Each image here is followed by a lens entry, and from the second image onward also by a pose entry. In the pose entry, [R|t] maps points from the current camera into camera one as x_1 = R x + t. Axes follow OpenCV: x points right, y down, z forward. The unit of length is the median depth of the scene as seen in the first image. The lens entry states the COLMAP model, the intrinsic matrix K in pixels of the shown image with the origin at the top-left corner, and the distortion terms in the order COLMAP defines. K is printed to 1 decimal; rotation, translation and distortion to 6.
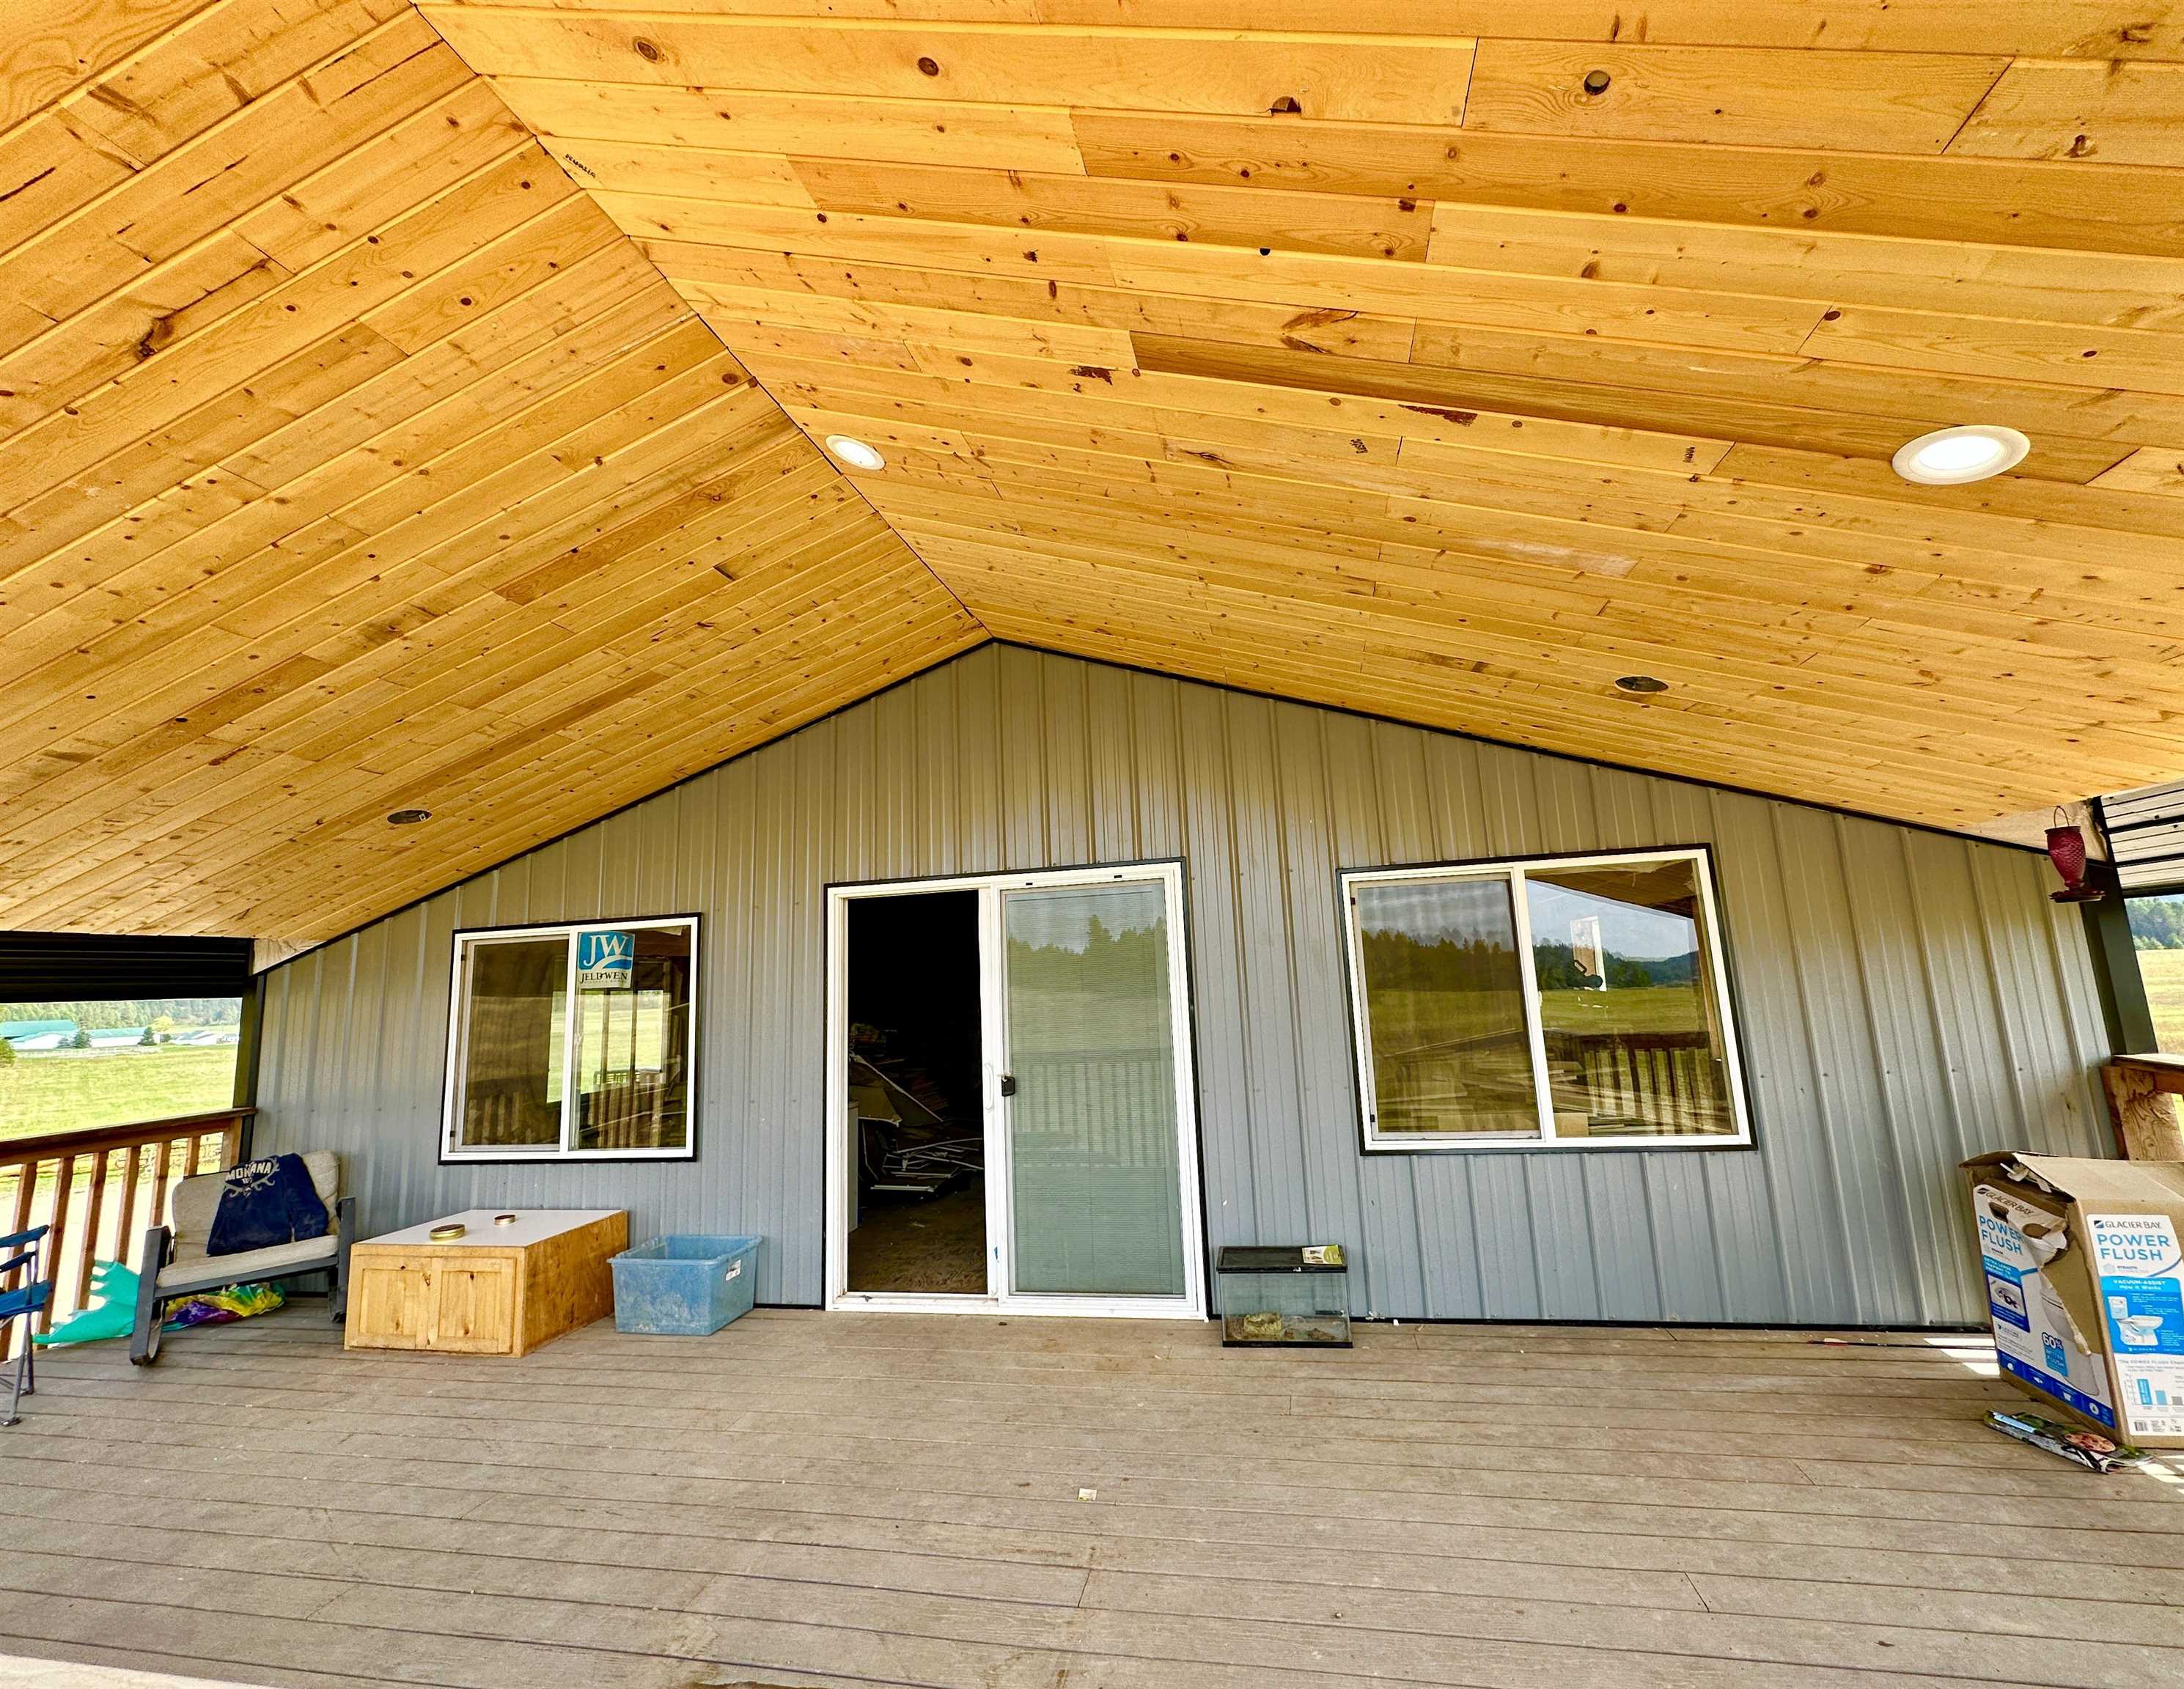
lens RADIAL K [[941.1, 0, 1089.3], [0, 941.1, 843.8], [0, 0, 1]] dist [0.012952, 0.000020]
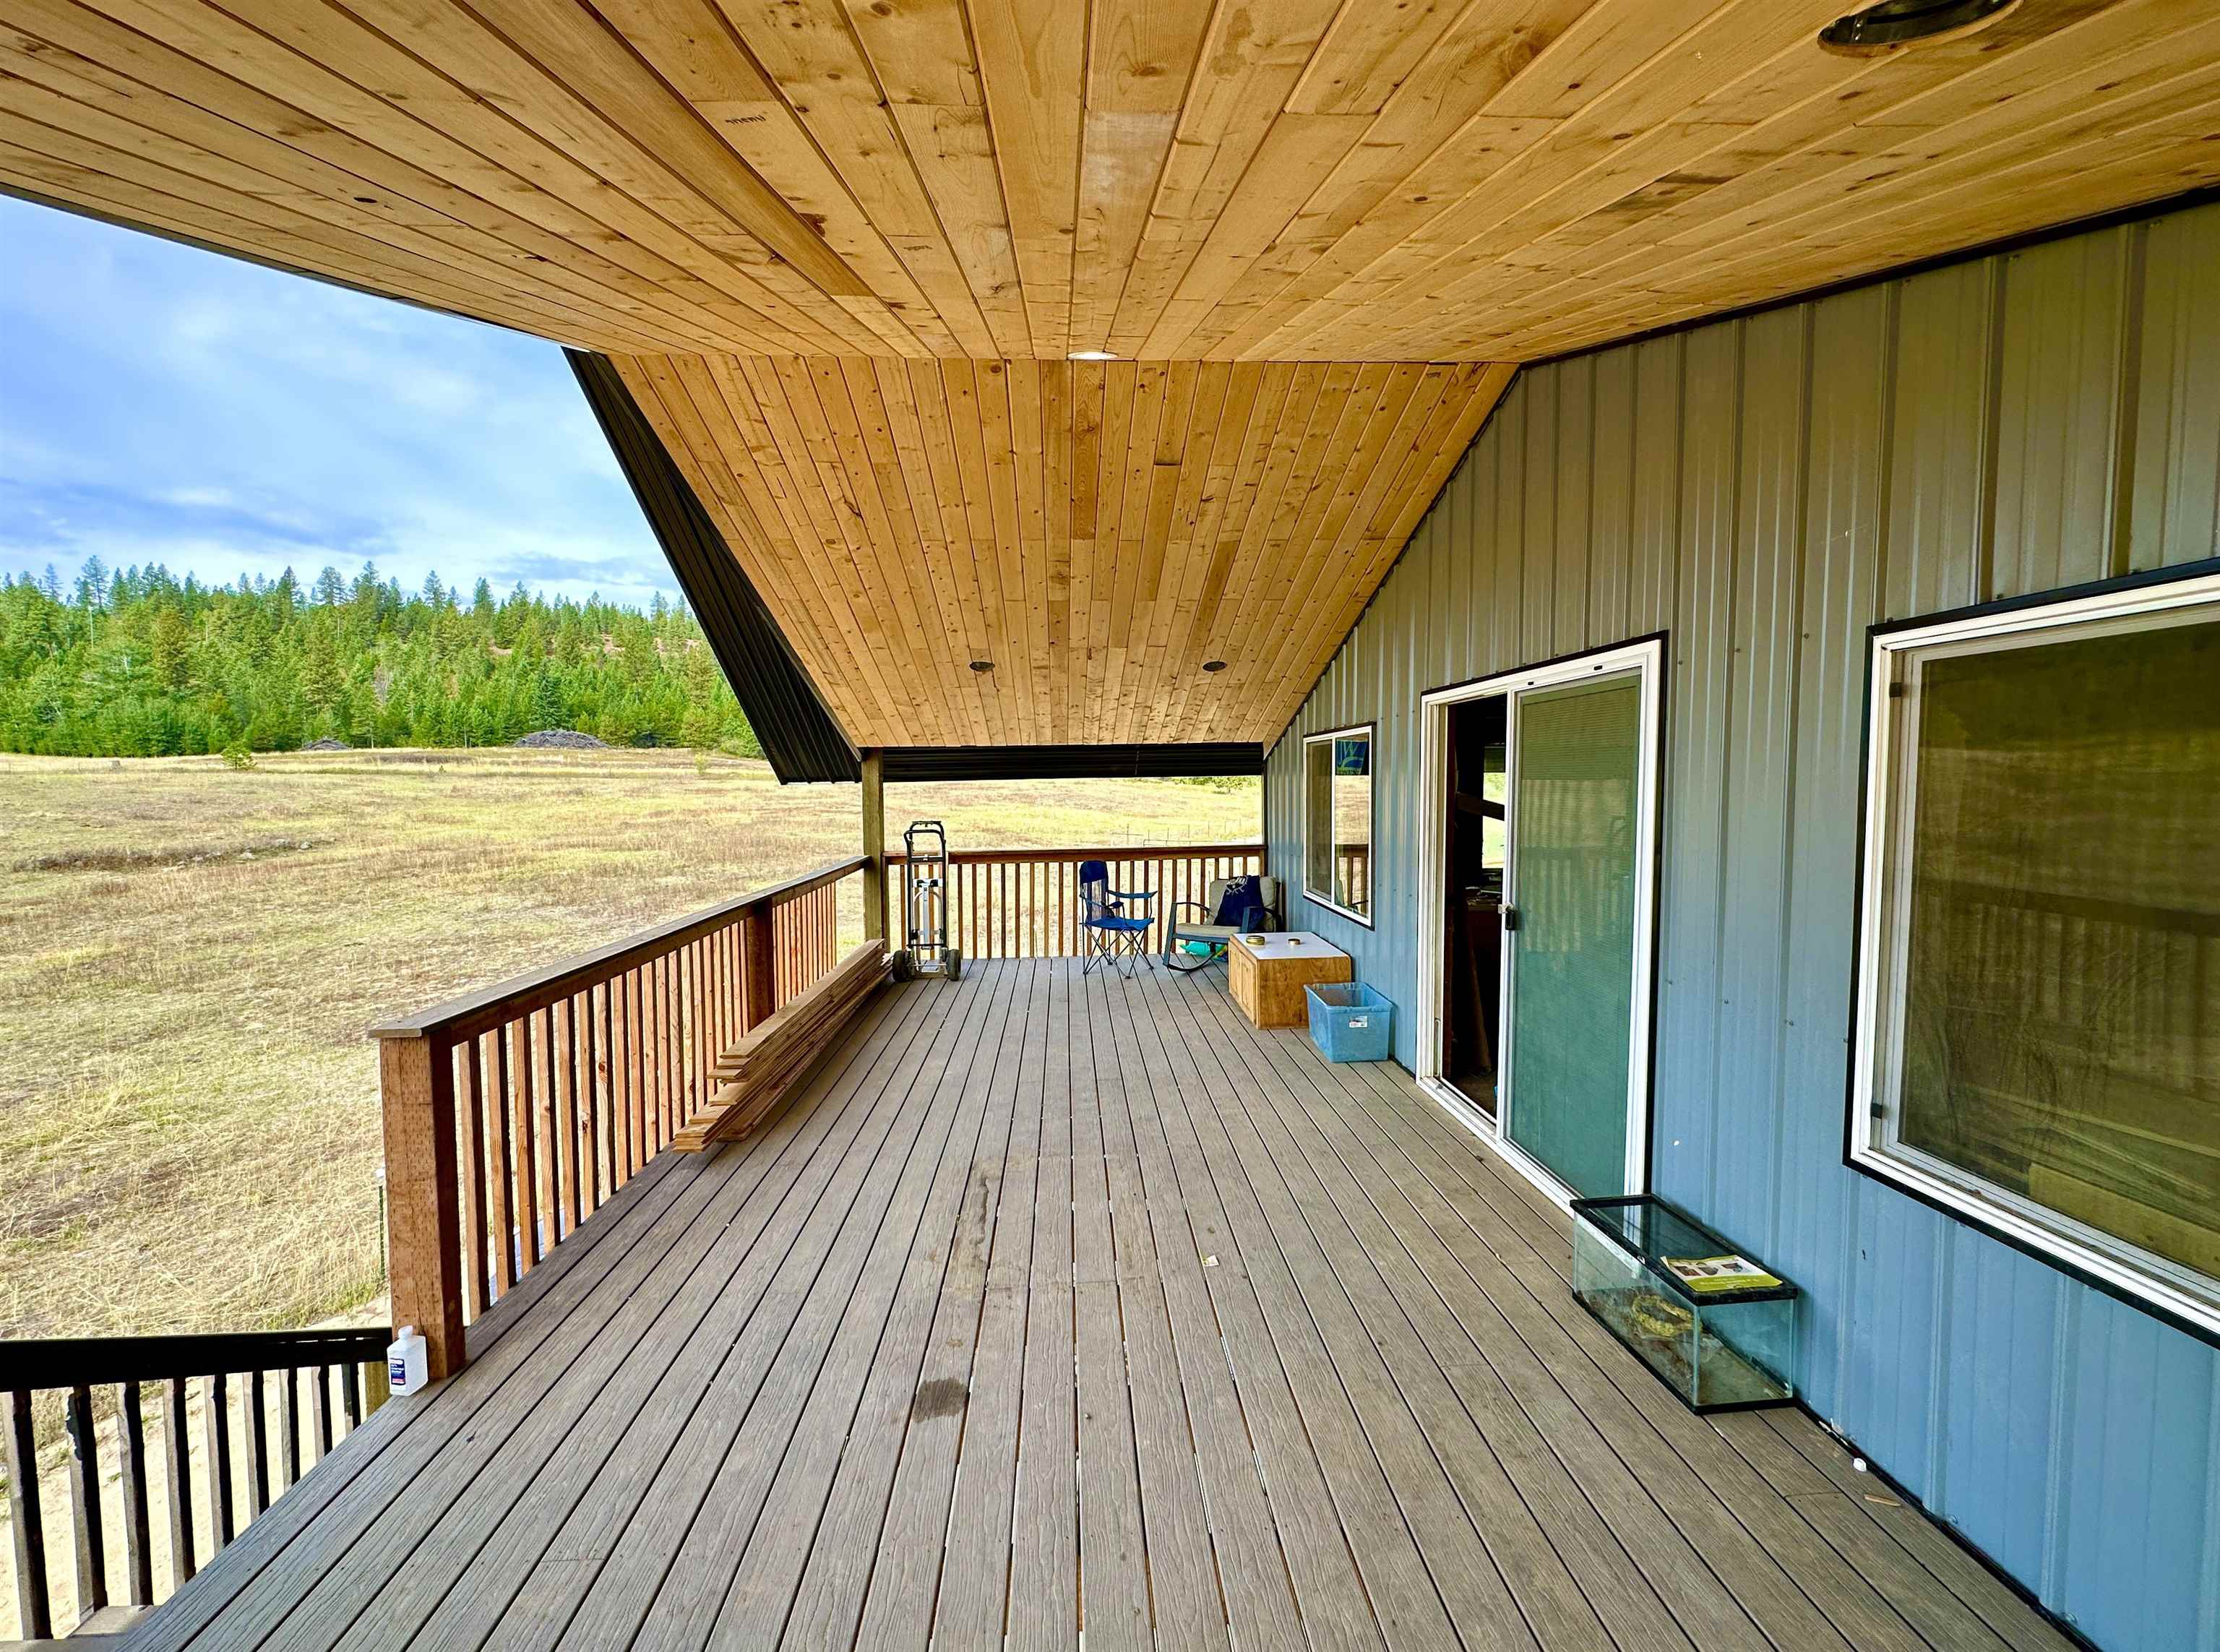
lens RADIAL K [[903.5, 0, 1099.2], [0, 903.5, 828.0], [0, 0, 1]] dist [0.012566, -0.000093]
pose [[0.232523, 0.095765, -0.967865, 0.674240], [0.146731, 0.980296, 0.132246, 0.006760], [0.961459, -0.172766, 0.213890, 0.501217]]
